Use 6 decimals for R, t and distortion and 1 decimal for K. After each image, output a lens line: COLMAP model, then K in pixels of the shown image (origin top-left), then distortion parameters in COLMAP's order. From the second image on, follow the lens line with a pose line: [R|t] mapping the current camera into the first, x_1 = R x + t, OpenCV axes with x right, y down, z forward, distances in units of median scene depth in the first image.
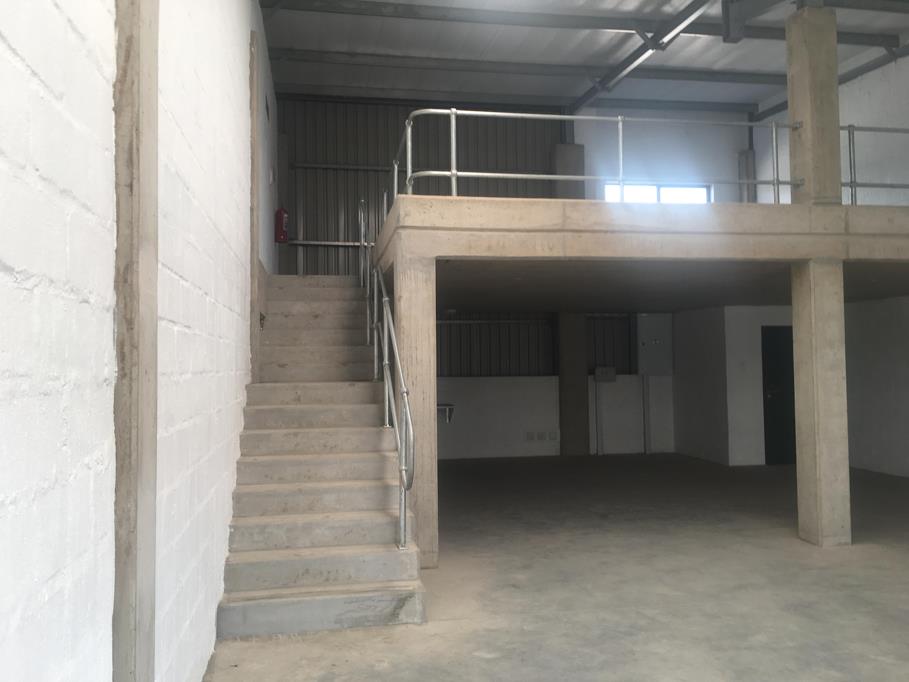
lens RADIAL K [[774.9, 0, 451.0], [0, 774.9, 333.3], [0, 0, 1]] dist [0.075450, -0.104610]
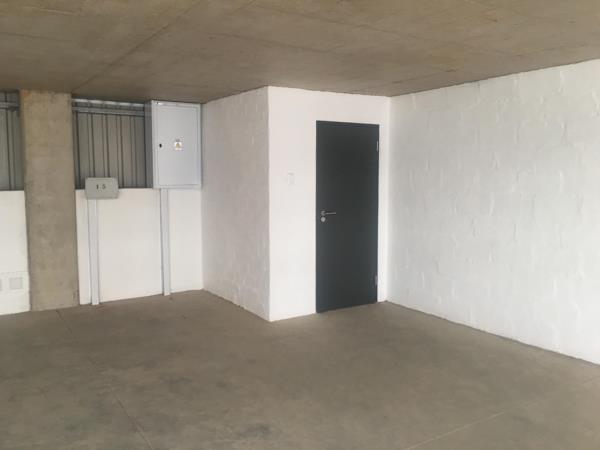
lens RADIAL K [[511.5, 0, 294.9], [0, 511.5, 223.6], [0, 0, 1]] dist [0.075450, -0.104610]
pose [[0.924868, -0.028799, 0.379195, 0.337996], [-0.023051, 0.991049, 0.131490, 0.037354], [-0.379588, -0.130352, 0.915927, 0.959592]]
